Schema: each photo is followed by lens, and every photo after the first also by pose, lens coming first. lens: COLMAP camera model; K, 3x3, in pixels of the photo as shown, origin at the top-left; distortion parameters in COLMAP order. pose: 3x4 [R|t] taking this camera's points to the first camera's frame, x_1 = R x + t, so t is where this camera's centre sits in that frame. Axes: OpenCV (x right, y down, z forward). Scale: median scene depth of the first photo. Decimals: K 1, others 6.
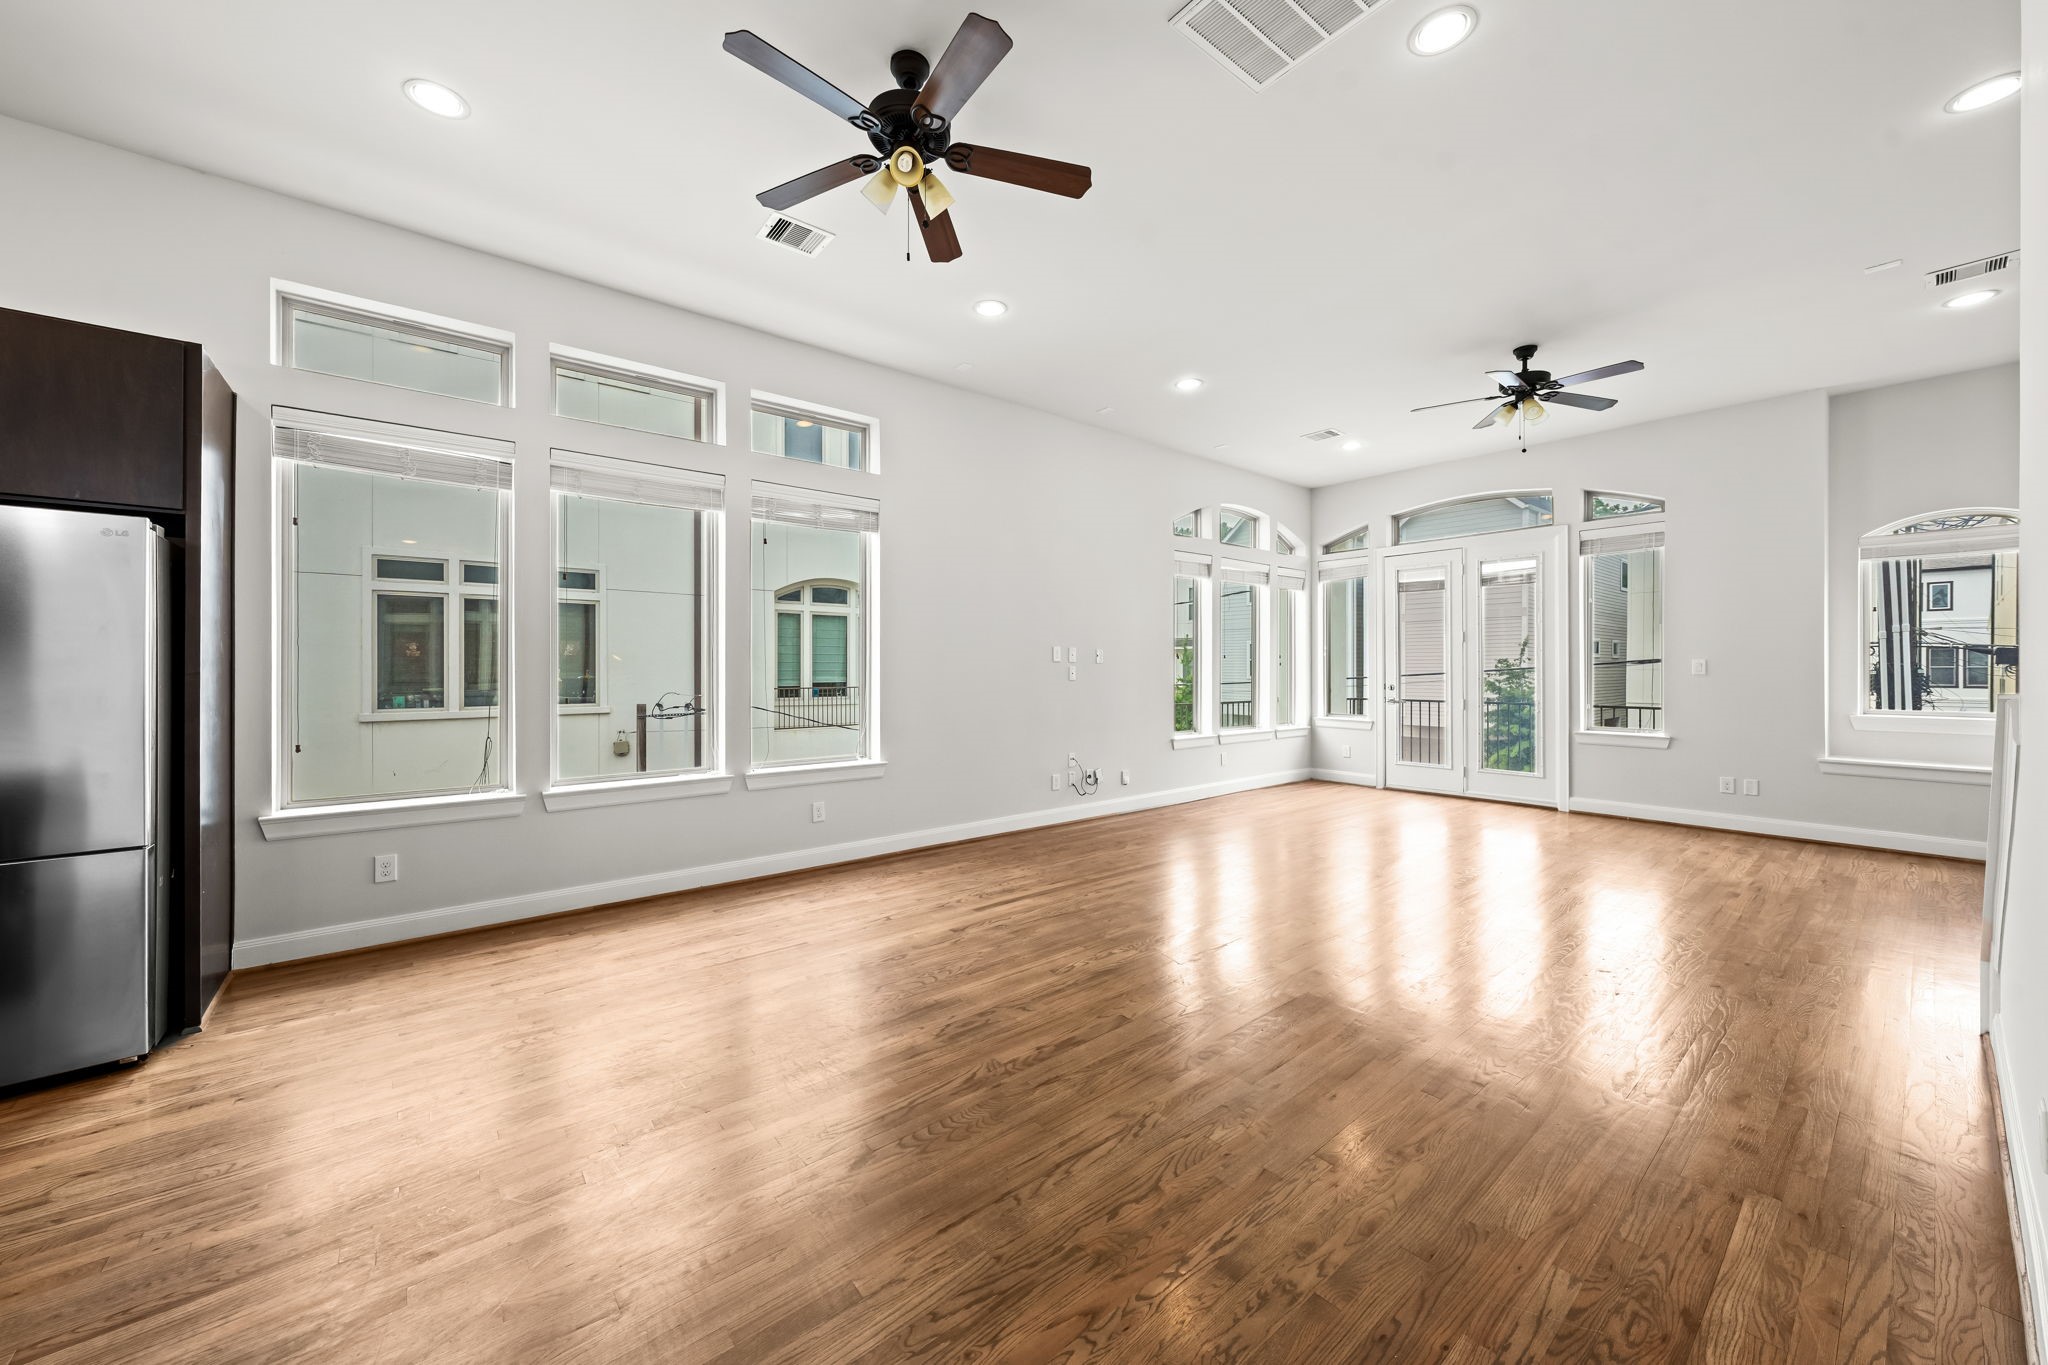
lens RADIAL K [[740.8, 0, 988.0], [0, 740.8, 666.6], [0, 0, 1]] dist [0.000481, 0.000049]
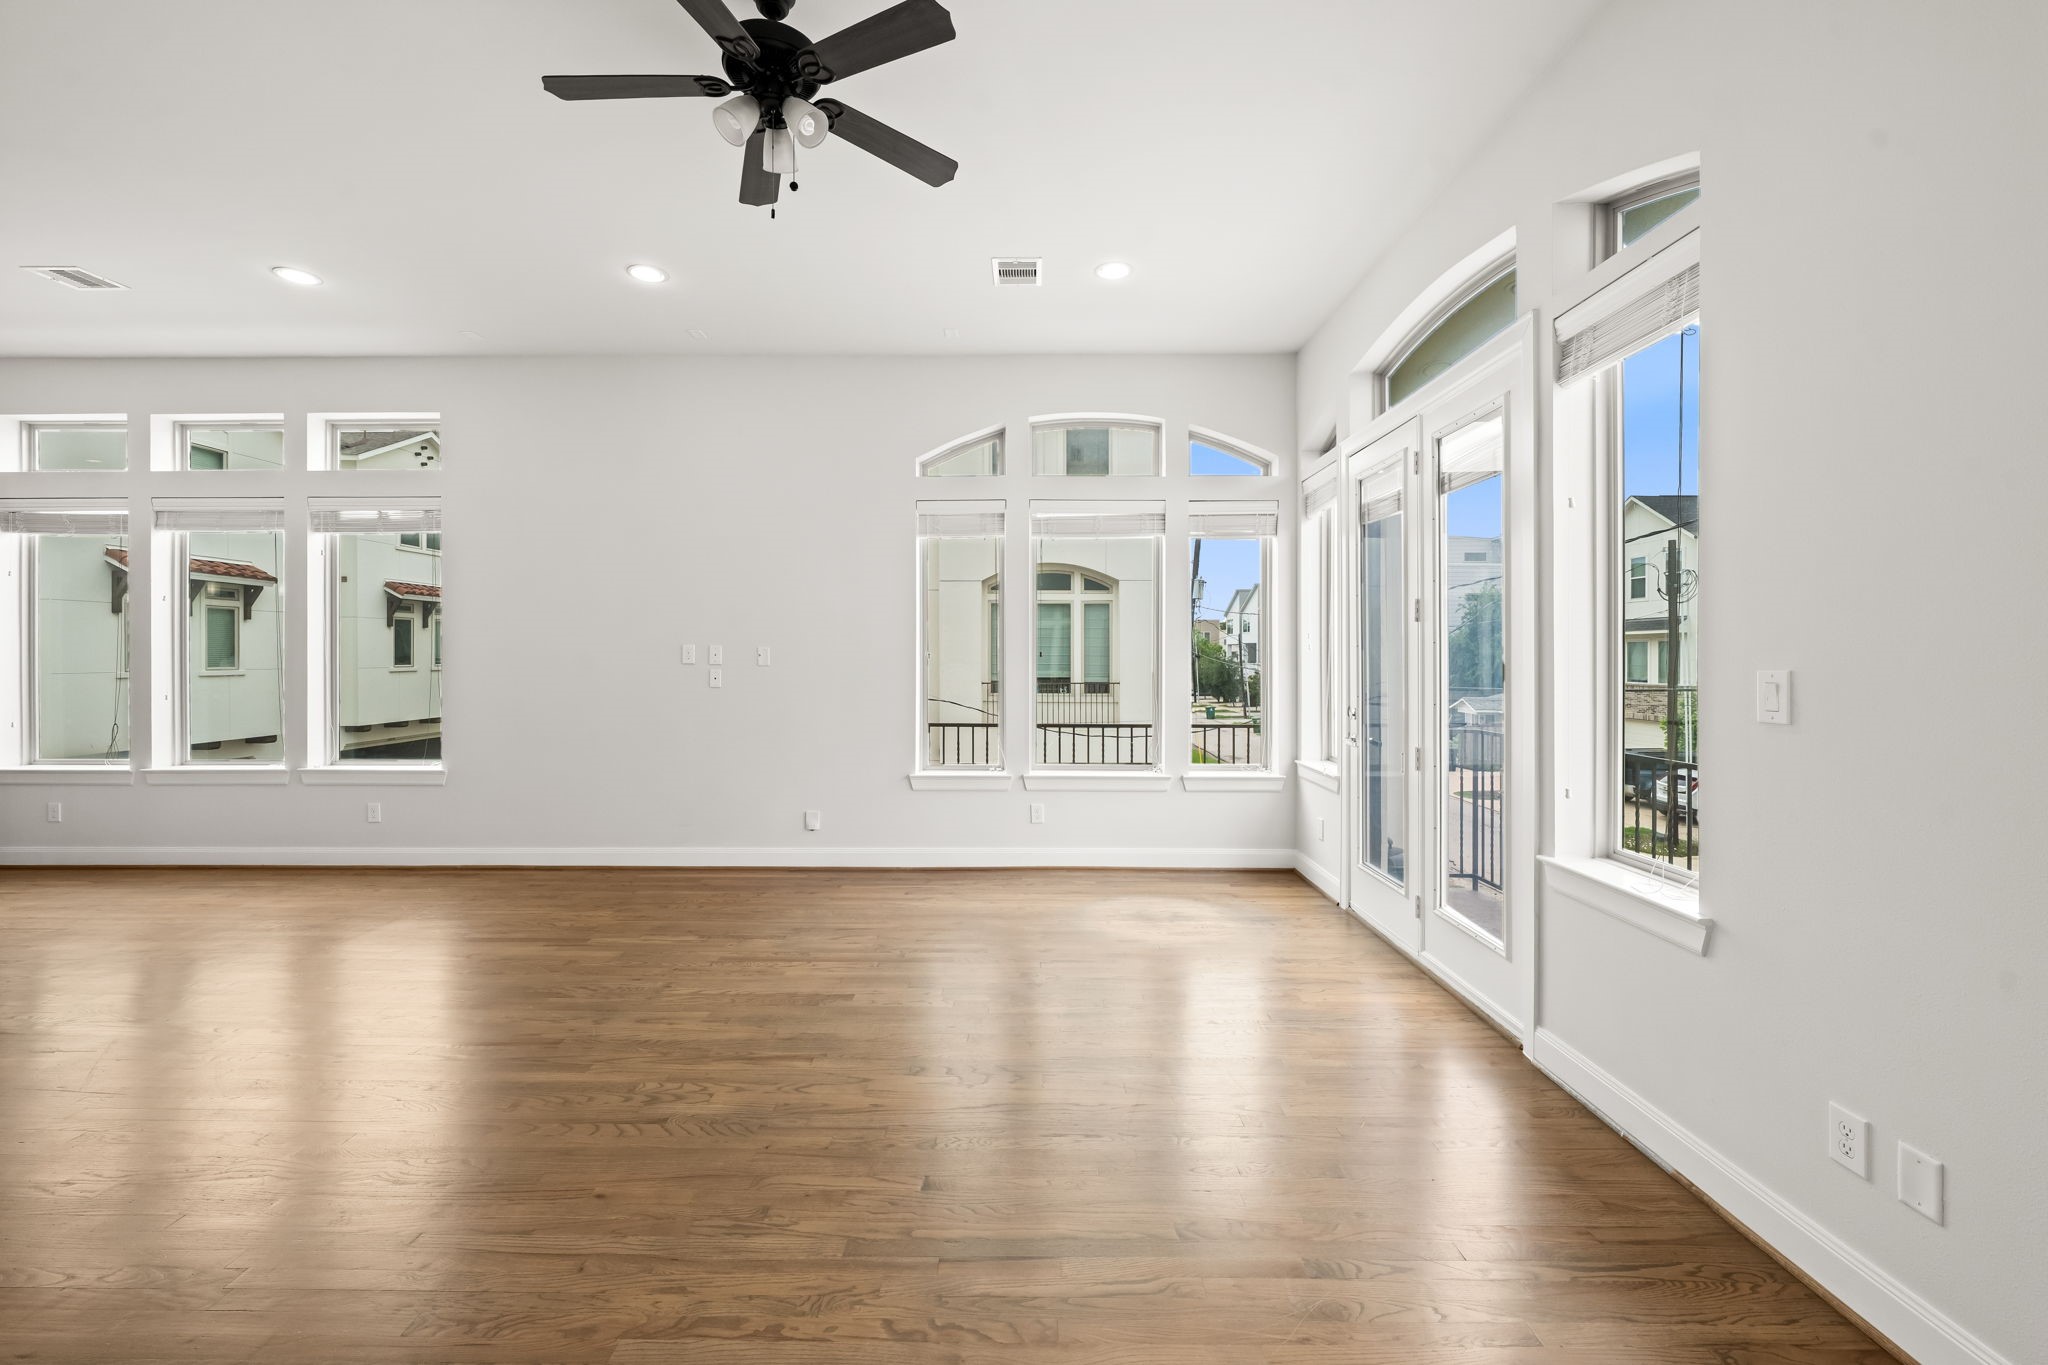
lens RADIAL K [[793.0, 0, 1065.9], [0, 793.0, 658.1], [0, 0, 1]] dist [-0.001441, 0.000010]
pose [[0.777319, 0.002123, -0.629103, 0.409010], [0.000133, 0.999994, 0.003539, -0.006578], [0.629106, -0.002834, 0.777314, 0.255782]]
